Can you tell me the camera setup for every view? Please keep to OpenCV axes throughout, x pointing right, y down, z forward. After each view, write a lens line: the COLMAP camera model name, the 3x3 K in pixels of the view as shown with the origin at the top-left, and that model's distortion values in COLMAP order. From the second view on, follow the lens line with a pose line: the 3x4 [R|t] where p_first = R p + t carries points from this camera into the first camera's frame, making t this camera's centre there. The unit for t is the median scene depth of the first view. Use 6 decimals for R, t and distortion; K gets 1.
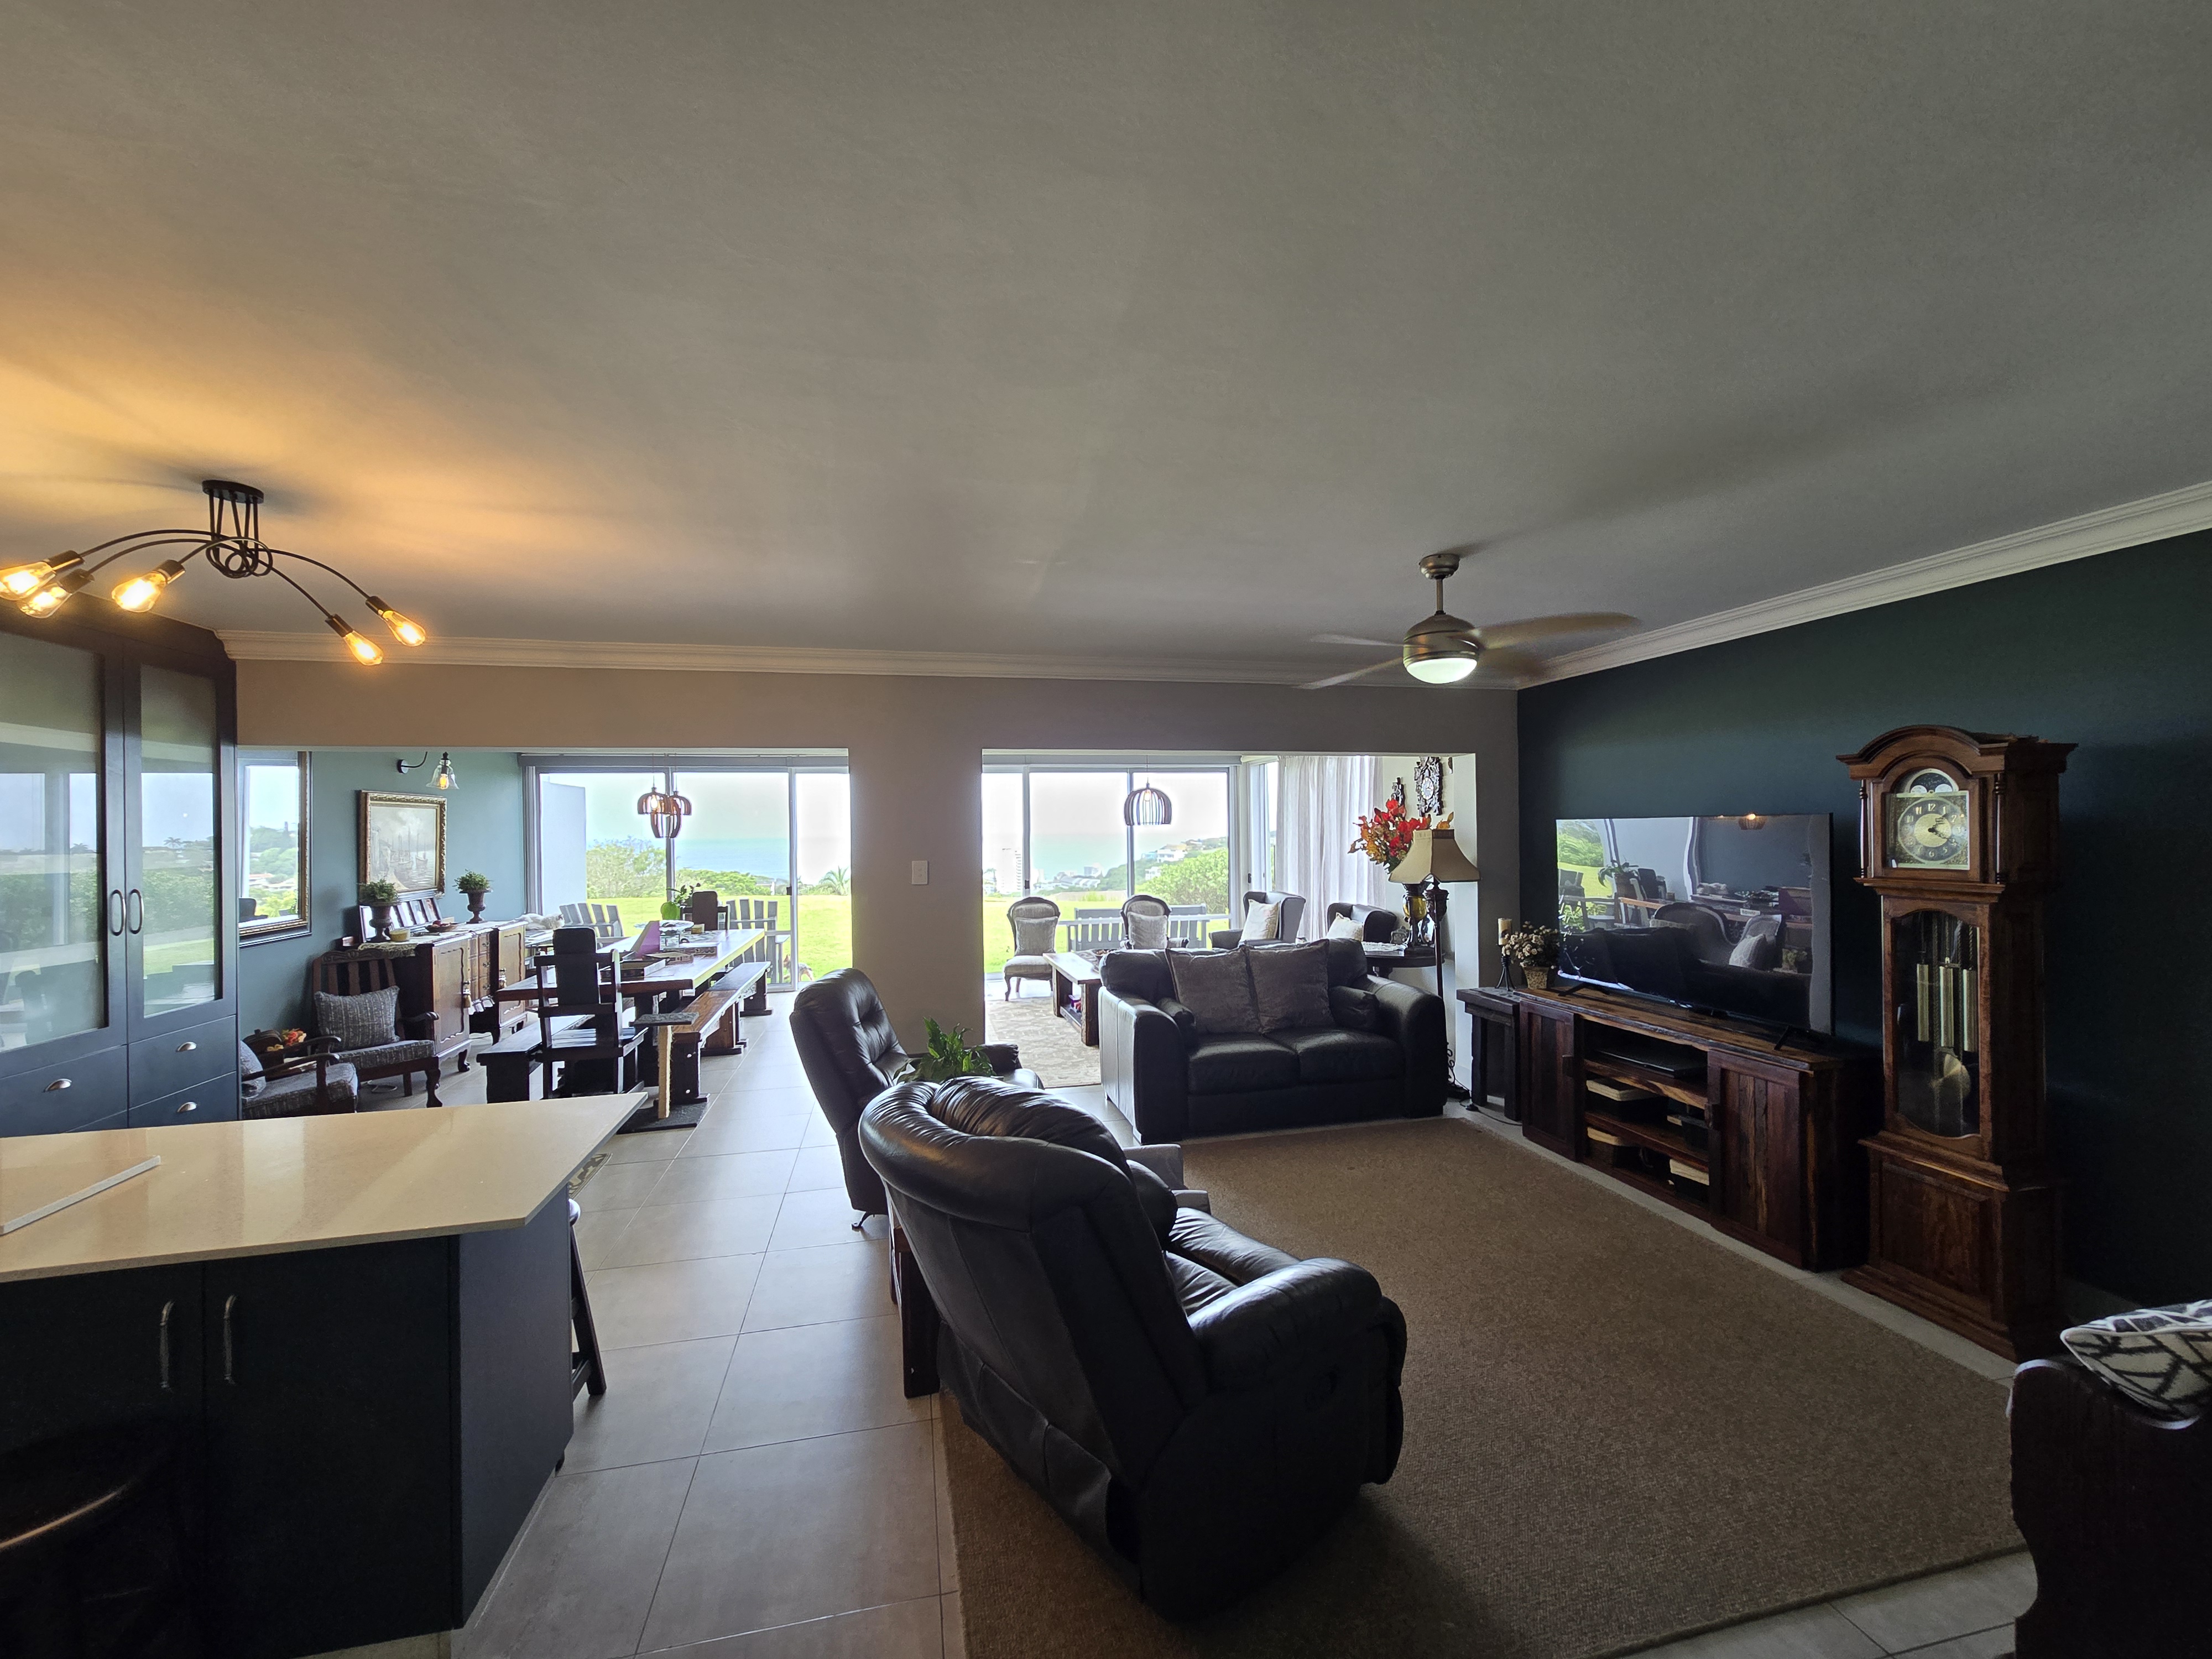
lens RADIAL K [[911.1, 0, 1113.2], [0, 911.1, 832.7], [0, 0, 1]] dist [-0.002378, 0.000098]
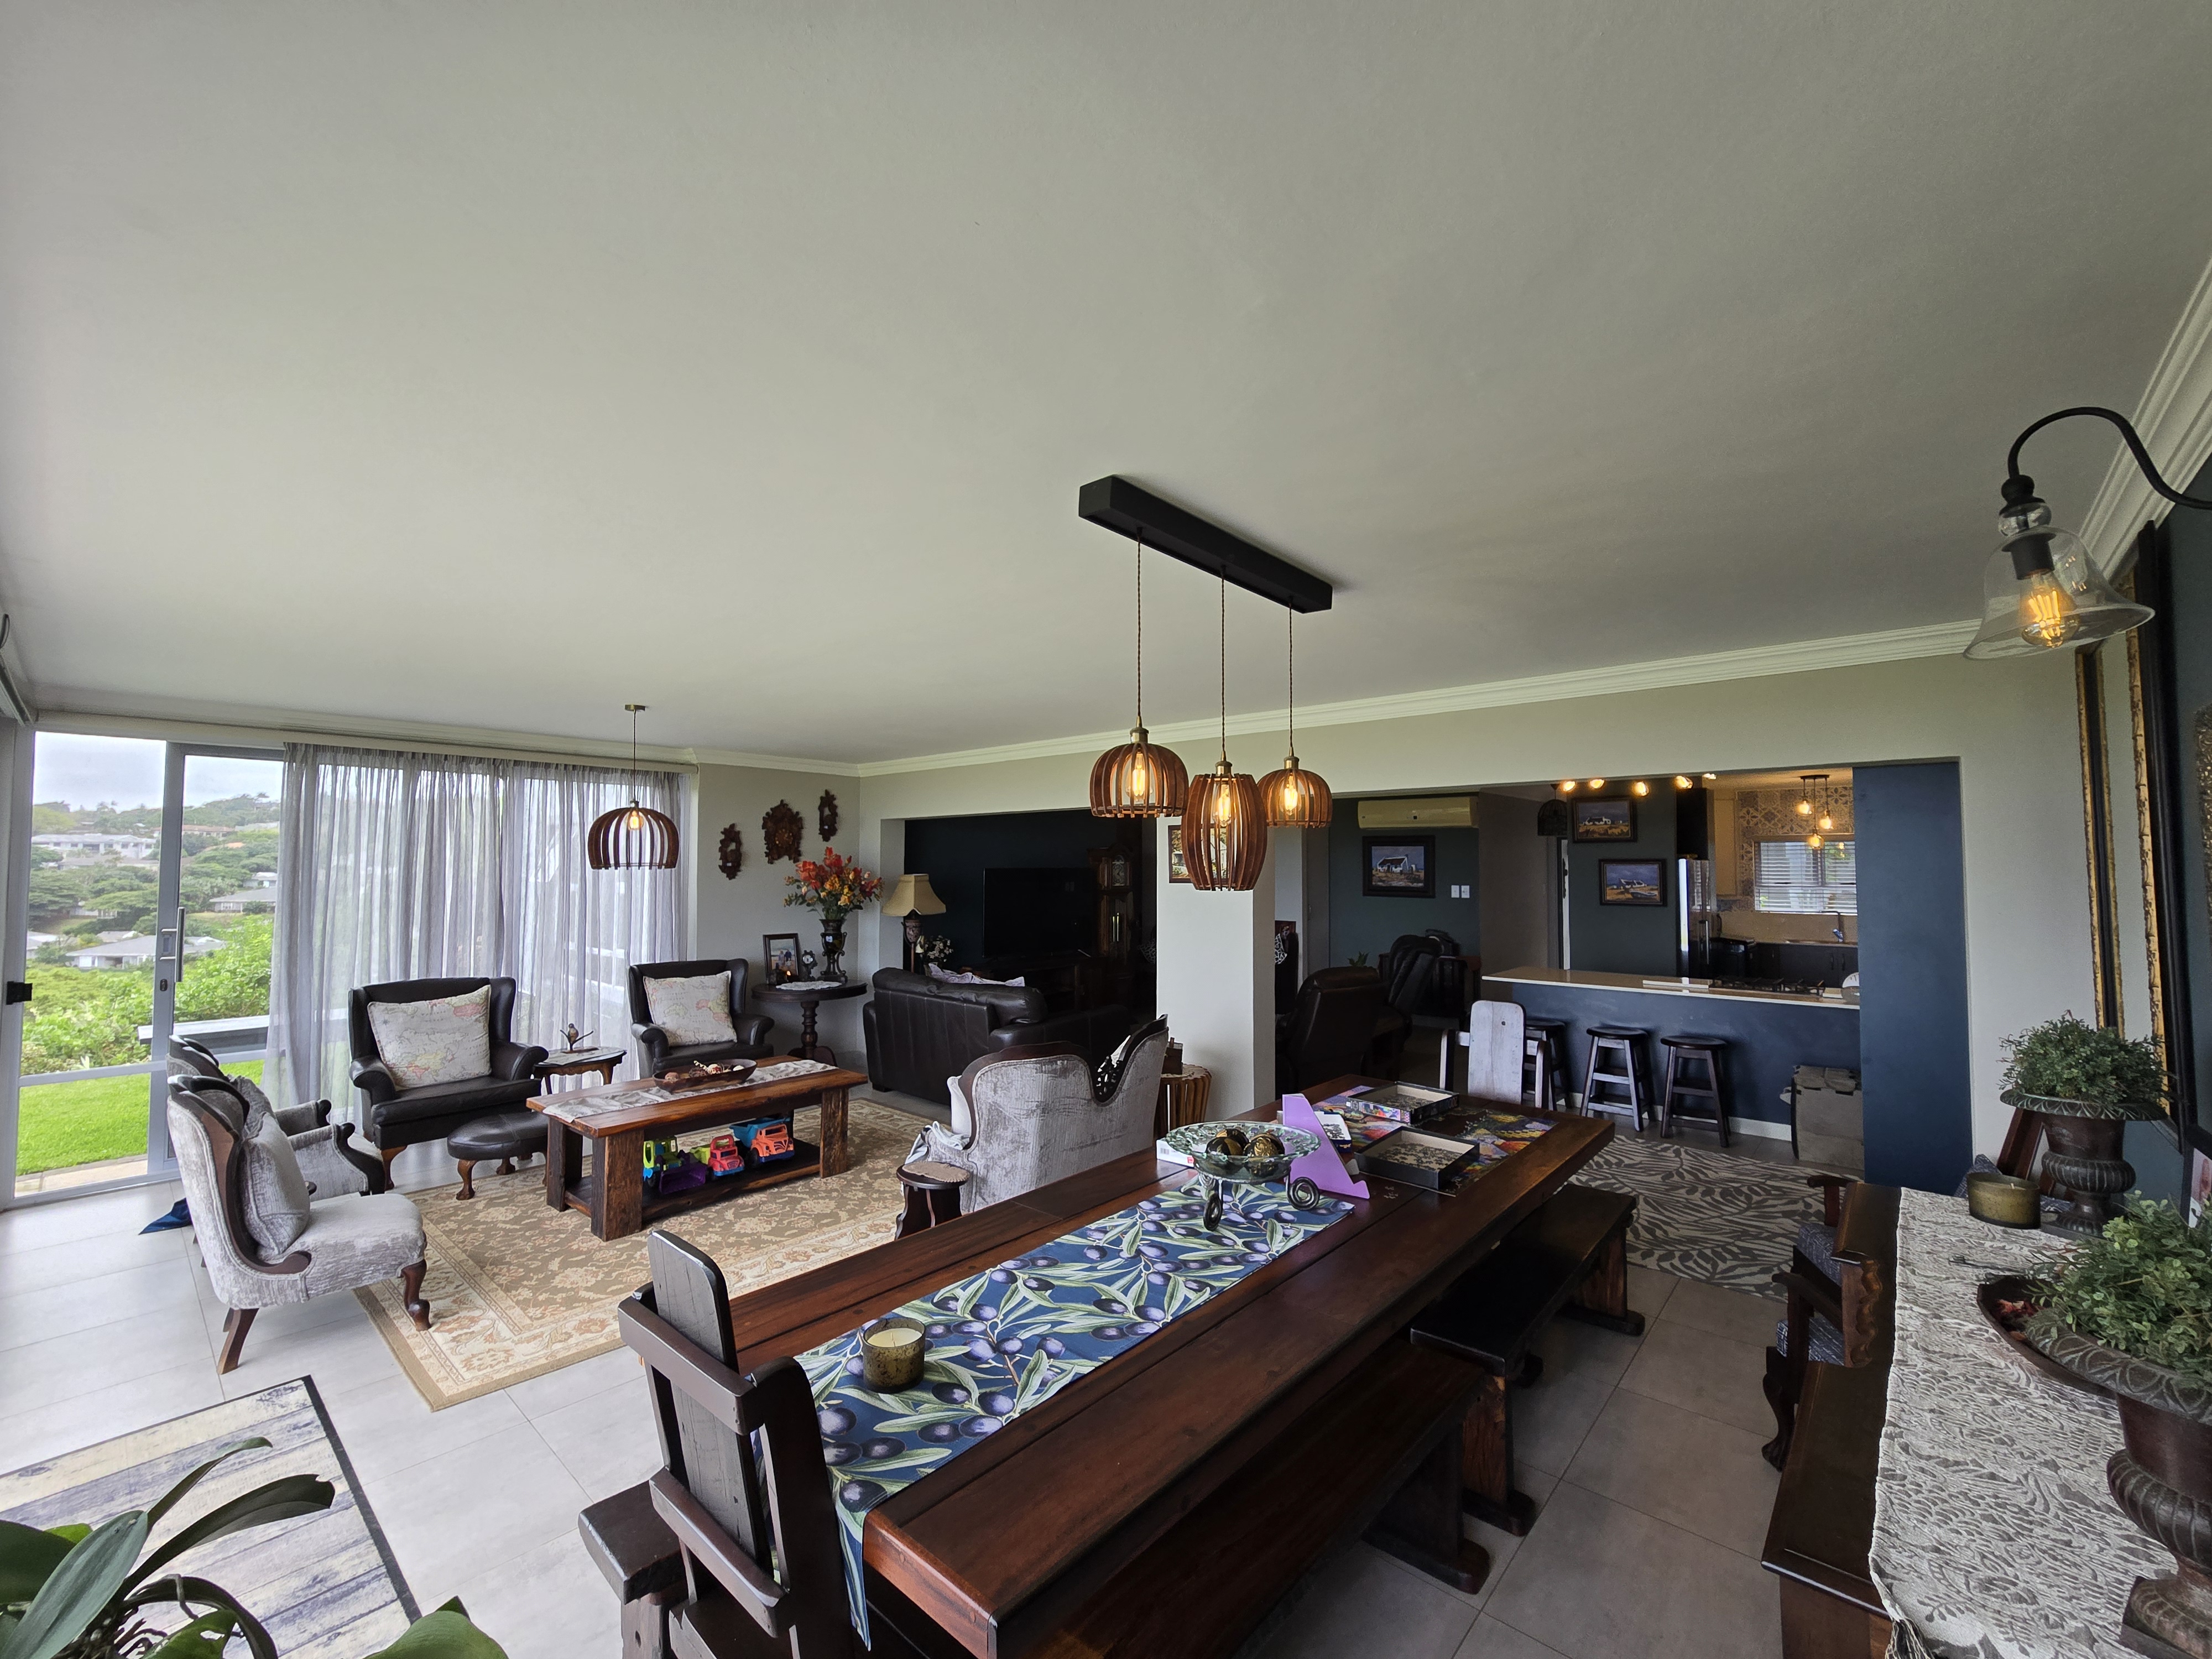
lens RADIAL K [[918.5, 0, 1119.4], [0, 918.5, 832.1], [0, 0, 1]] dist [0.000241, 0.000004]
pose [[-0.577595, 0.042032, 0.815241, -1.248634], [0.010164, 0.998966, -0.044304, -0.003773], [-0.816260, -0.017303, -0.577425, 2.041216]]
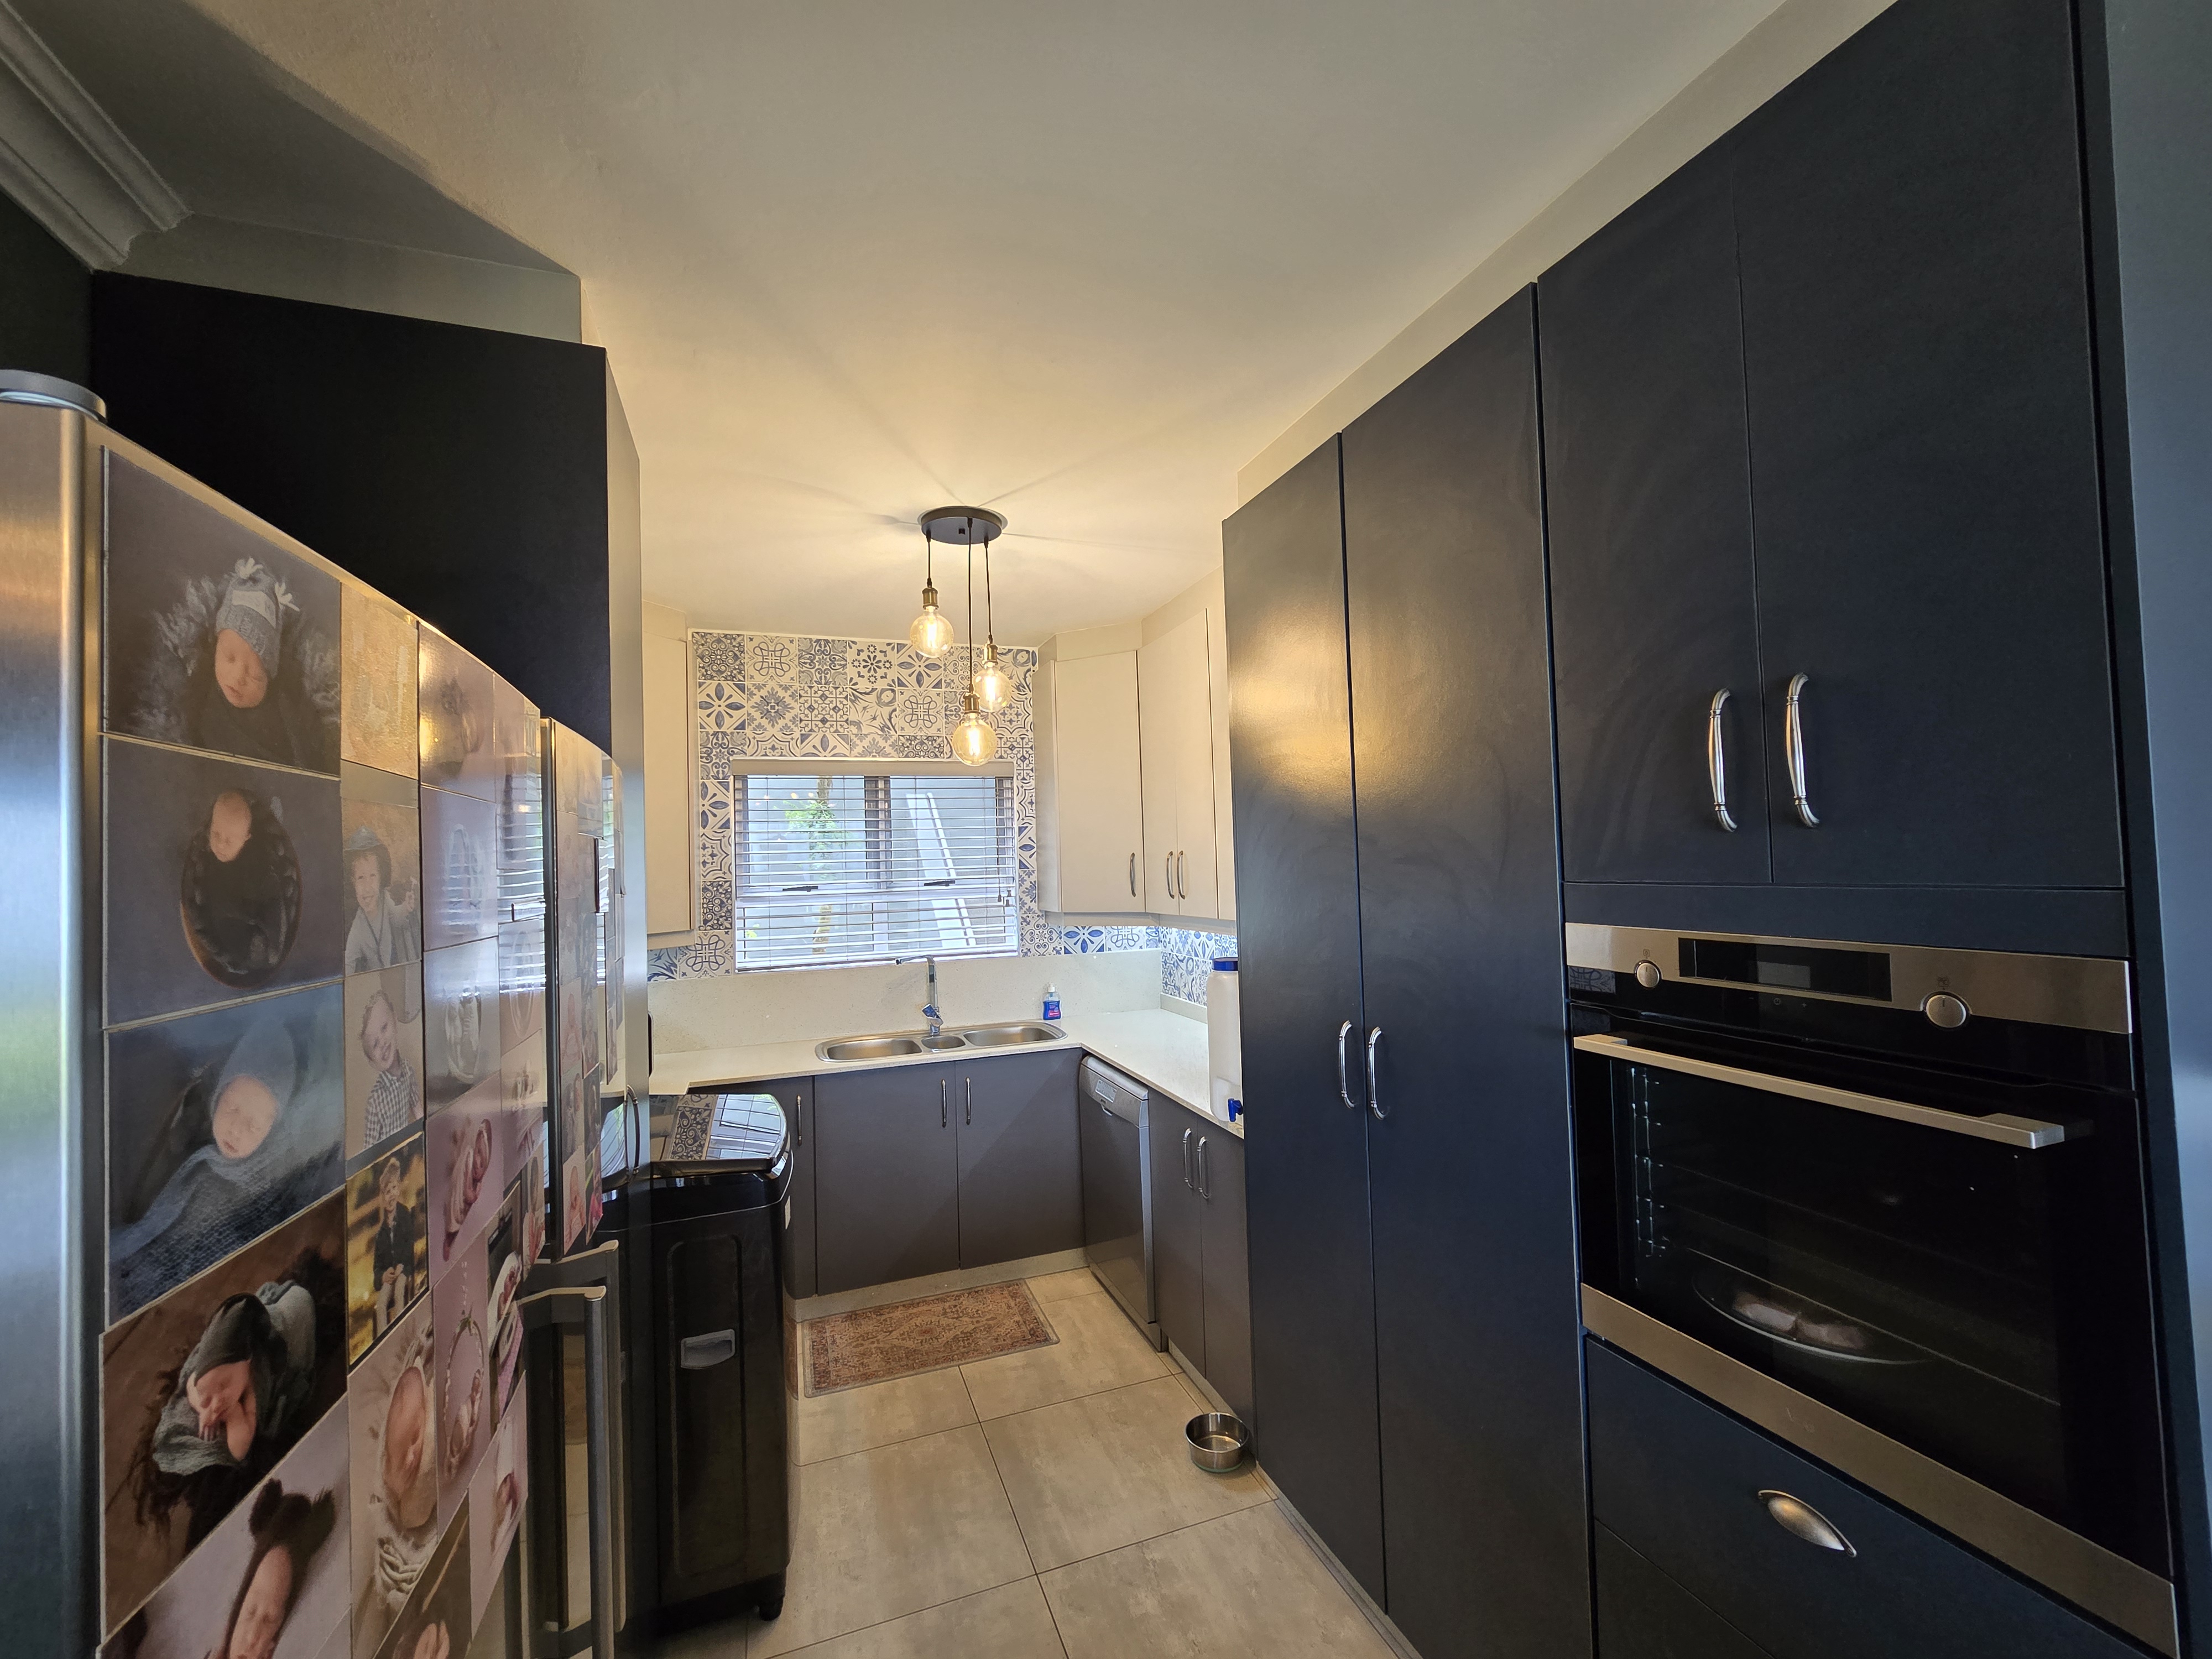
lens RADIAL K [[894.9, 0, 1106.2], [0, 894.9, 836.5], [0, 0, 1]] dist [-0.000214, -0.000075]
pose [[-0.991650, 0.037468, -0.123398, -0.473652], [0.040250, 0.998987, -0.020125, 0.019321], [0.122519, -0.024924, -0.992153, 0.144222]]
